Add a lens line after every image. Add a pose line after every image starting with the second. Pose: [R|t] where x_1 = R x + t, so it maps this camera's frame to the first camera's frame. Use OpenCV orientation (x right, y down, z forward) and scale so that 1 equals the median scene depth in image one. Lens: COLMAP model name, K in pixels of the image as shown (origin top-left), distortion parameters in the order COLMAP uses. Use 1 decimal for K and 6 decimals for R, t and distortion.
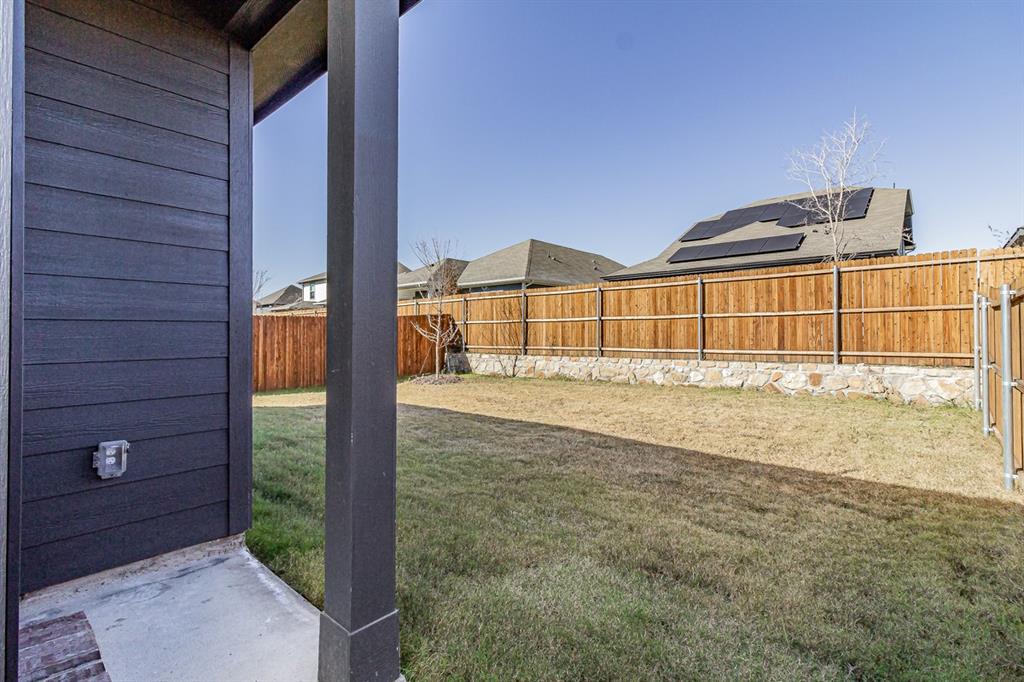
lens RADIAL K [[478.5, 0, 512.1], [0, 478.5, 329.3], [0, 0, 1]] dist [0.003452, -0.000118]
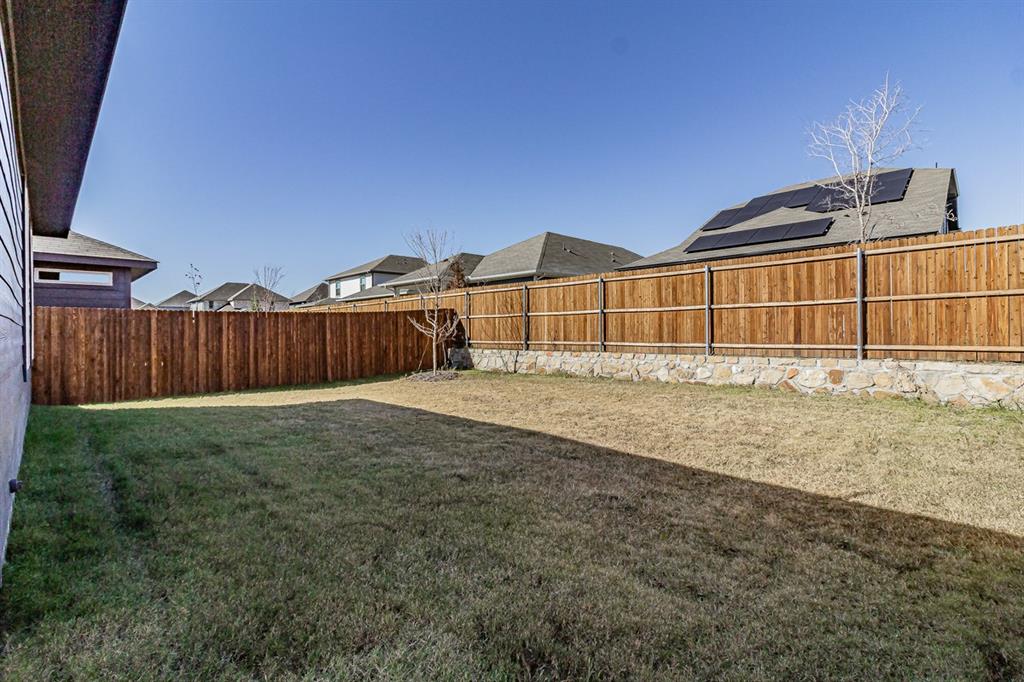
lens RADIAL K [[472.2, 0, 508.2], [0, 472.2, 329.4], [0, 0, 1]] dist [0.000869, 0.000577]
pose [[0.997743, -0.008148, -0.066658, 0.075266], [0.008916, 0.999897, 0.011229, 0.001289], [0.066560, -0.011798, 0.997713, 0.075070]]
